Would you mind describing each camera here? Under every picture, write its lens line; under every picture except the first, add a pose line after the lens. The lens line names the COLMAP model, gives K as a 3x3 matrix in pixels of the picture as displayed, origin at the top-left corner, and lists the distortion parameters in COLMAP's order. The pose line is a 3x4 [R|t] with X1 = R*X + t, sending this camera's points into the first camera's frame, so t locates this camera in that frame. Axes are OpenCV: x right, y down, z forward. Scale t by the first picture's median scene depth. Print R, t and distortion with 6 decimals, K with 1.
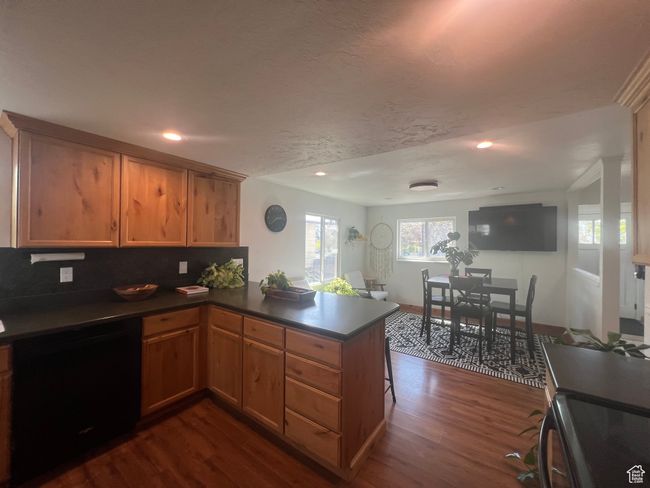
lens RADIAL K [[260.3, 0, 324.1], [0, 260.3, 245.1], [0, 0, 1]] dist [-0.001783, -0.000066]
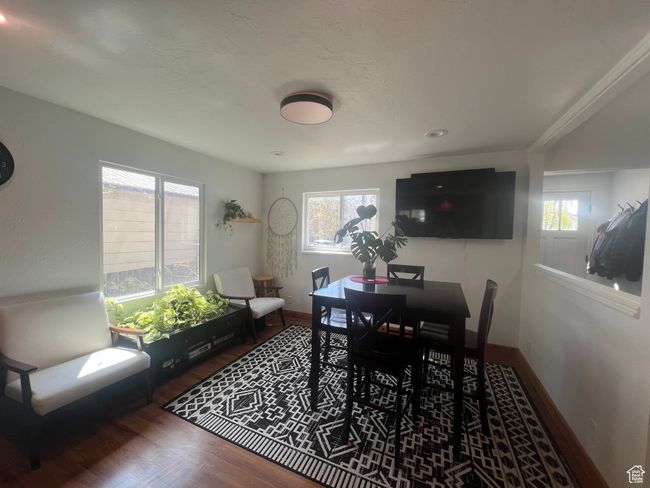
lens RADIAL K [[260.3, 0, 324.2], [0, 260.3, 243.4], [0, 0, 1]] dist [-0.001783, -0.000066]
pose [[0.981223, 0.002322, 0.192862, 0.273697], [-0.009657, 0.999265, 0.037102, 0.013959], [-0.192634, -0.038268, 0.980524, 0.414570]]
